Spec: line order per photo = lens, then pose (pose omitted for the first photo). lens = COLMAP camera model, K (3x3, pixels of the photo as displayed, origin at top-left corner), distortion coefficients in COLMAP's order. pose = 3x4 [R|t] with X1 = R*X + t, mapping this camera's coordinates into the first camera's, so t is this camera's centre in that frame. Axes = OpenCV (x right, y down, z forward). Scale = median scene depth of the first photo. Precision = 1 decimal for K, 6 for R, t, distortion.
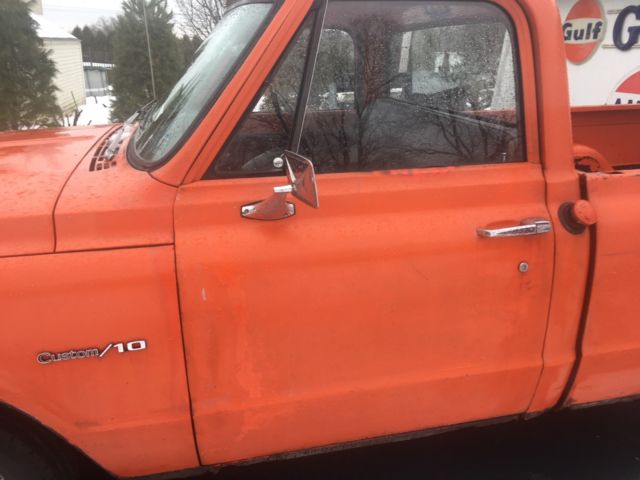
lens RADIAL K [[533.2, 0, 320.0], [0, 533.2, 240.0], [0, 0, 1]] dist [0.070609, -0.100337]
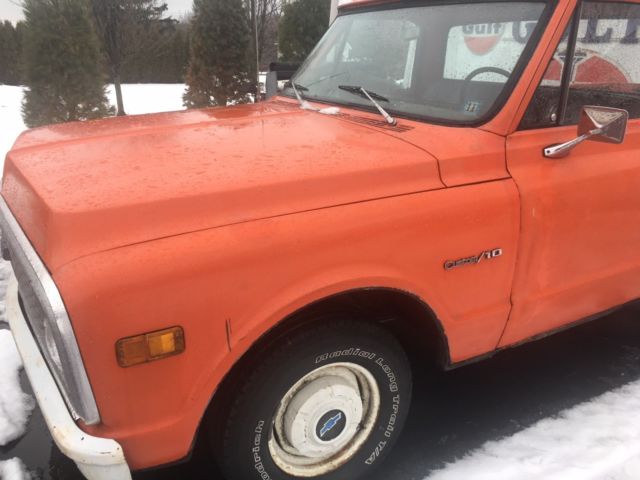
lens RADIAL K [[533.2, 0, 320.0], [0, 533.2, 240.0], [0, 0, 1]] dist [0.070609, -0.100337]
pose [[0.959319, -0.086659, 0.268696, -0.994747], [0.082794, 0.996235, 0.025707, 0.079824], [-0.269912, -0.002414, 0.962882, -0.171666]]
